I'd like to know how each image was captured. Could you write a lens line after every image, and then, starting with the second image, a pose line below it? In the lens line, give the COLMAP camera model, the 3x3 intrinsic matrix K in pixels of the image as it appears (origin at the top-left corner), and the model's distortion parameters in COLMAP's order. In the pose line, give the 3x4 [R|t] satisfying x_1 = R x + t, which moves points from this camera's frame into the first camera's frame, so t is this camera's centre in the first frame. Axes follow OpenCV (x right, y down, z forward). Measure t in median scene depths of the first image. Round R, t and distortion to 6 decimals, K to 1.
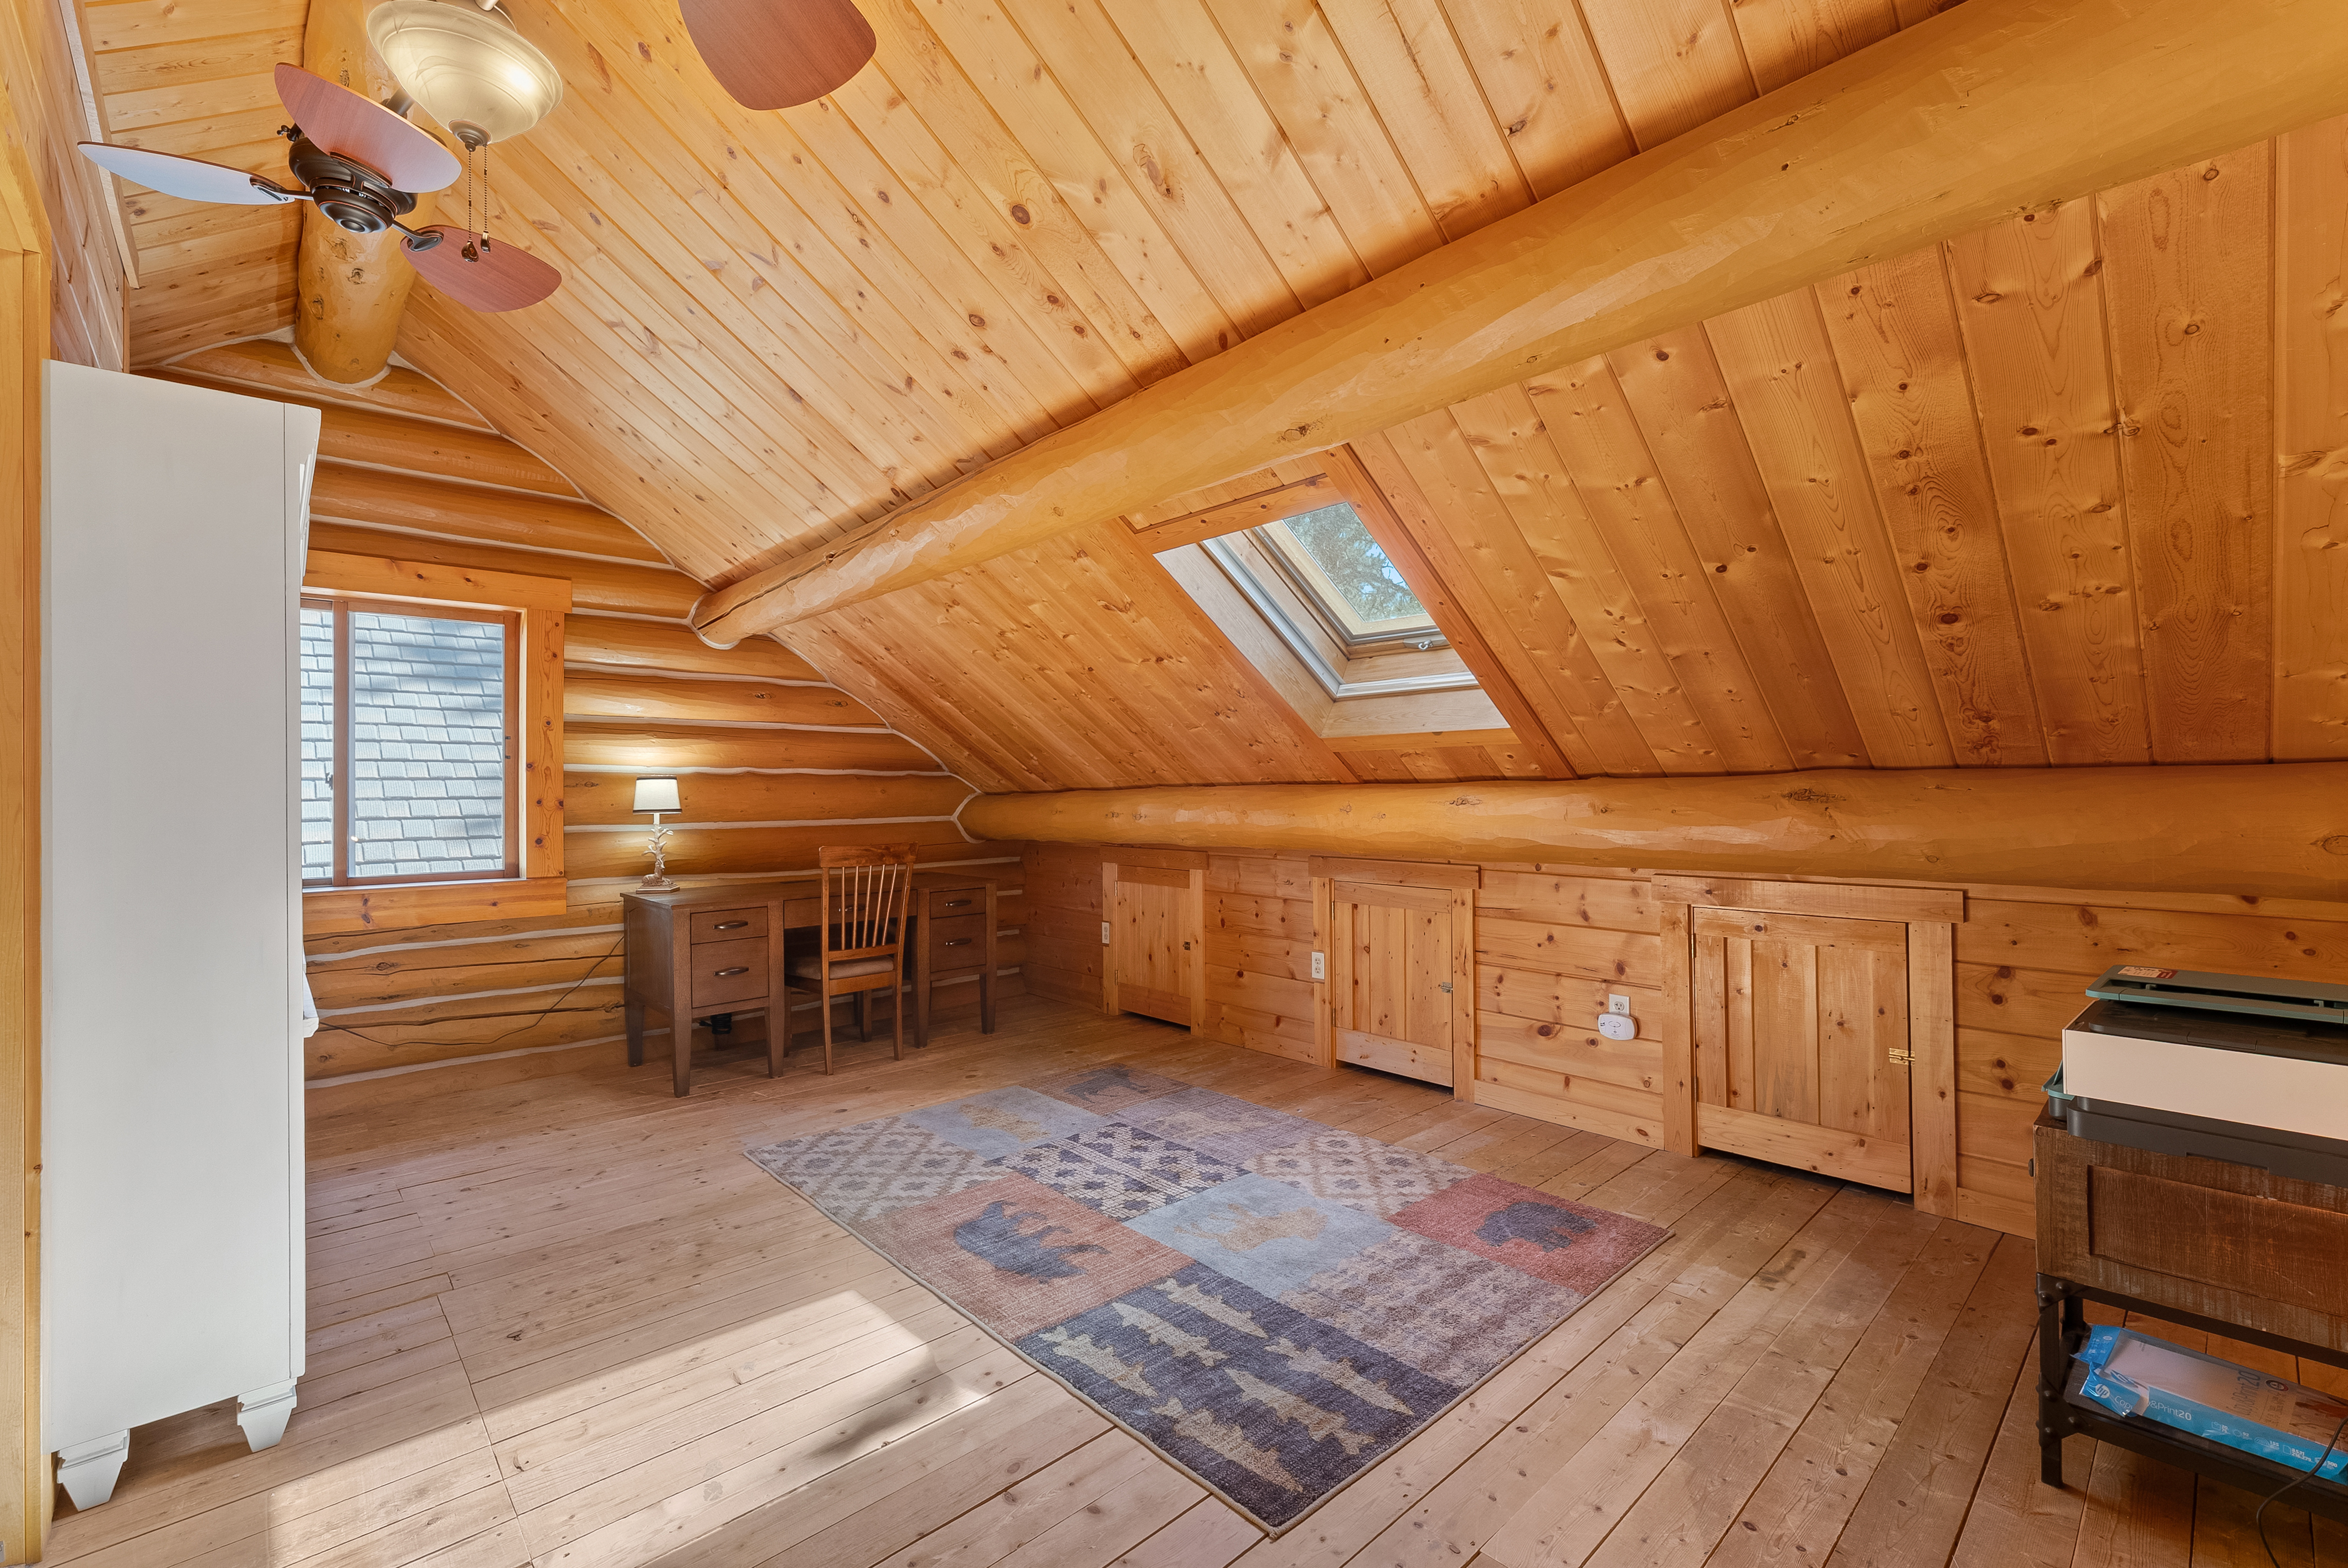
lens RADIAL K [[986.4, 0, 1171.3], [0, 986.4, 777.2], [0, 0, 1]] dist [0.000832, -0.000560]
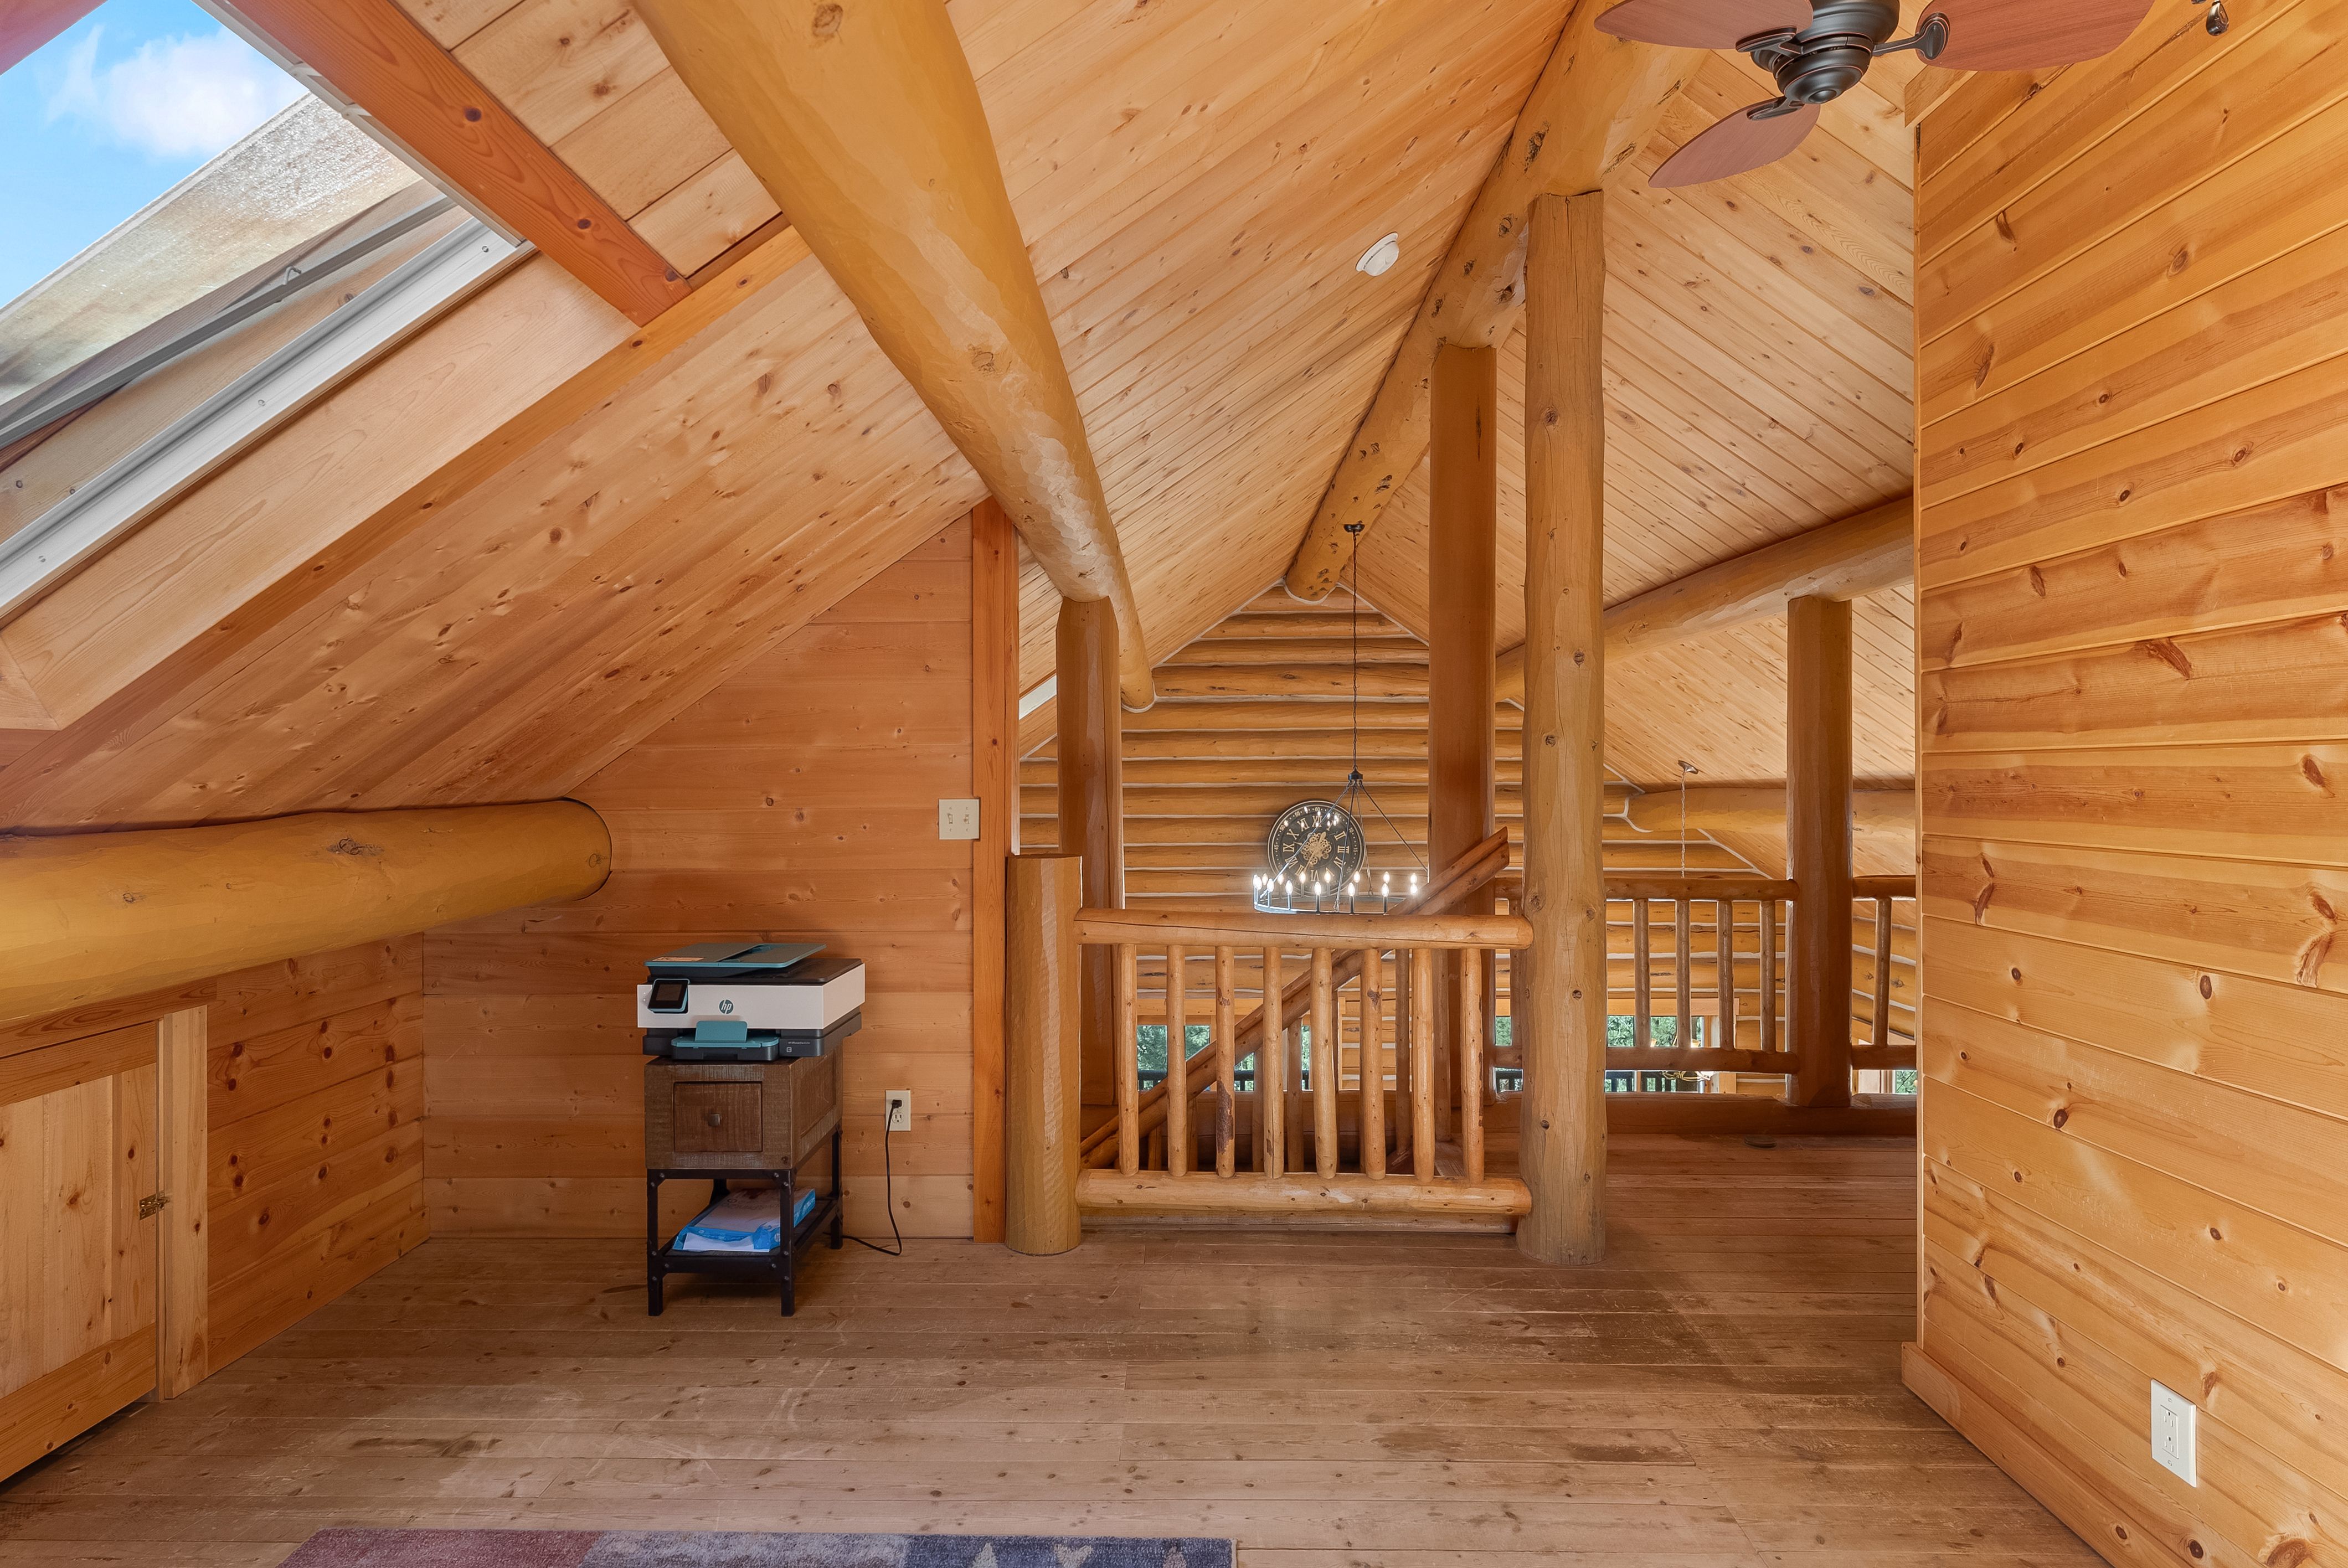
lens RADIAL K [[1163.3, 0, 1172.5], [0, 1163.3, 782.7], [0, 0, 1]] dist [-0.001114, -0.000064]
pose [[-0.720892, 0.003411, 0.693039, -0.470474], [0.001824, 0.999994, -0.003025, -0.030290], [-0.693045, -0.000917, -0.720894, 1.277658]]
